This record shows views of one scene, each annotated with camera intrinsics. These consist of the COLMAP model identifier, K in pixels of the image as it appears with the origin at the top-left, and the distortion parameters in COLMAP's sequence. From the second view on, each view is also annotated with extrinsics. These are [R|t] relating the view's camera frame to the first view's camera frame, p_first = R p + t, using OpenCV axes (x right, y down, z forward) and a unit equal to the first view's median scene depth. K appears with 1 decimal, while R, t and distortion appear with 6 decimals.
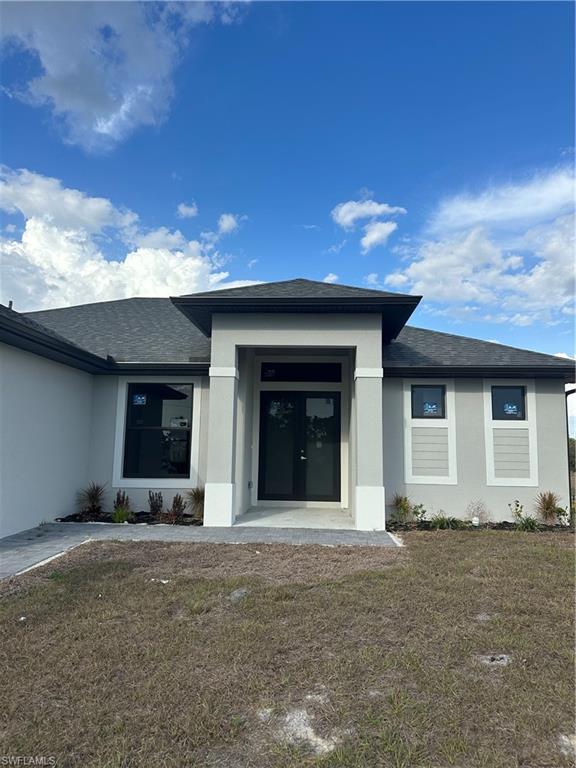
lens RADIAL K [[524.3, 0, 322.9], [0, 524.3, 380.6], [0, 0, 1]] dist [-0.006875, -0.008235]
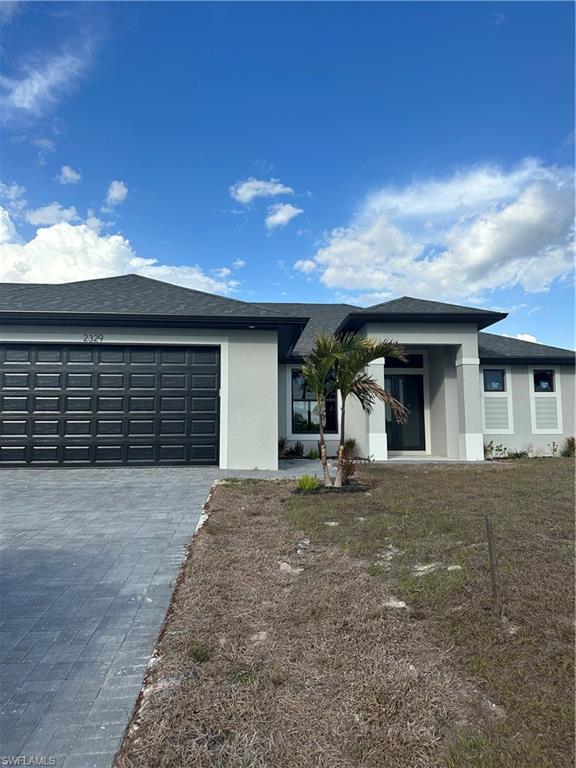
lens RADIAL K [[543.5, 0, 293.7], [0, 543.5, 384.2], [0, 0, 1]] dist [-0.002739, -0.002913]
pose [[0.991235, -0.006084, 0.131968, -0.538034], [0.002123, 0.999544, 0.030131, 0.002511], [-0.132091, -0.029587, 0.990796, -0.446217]]
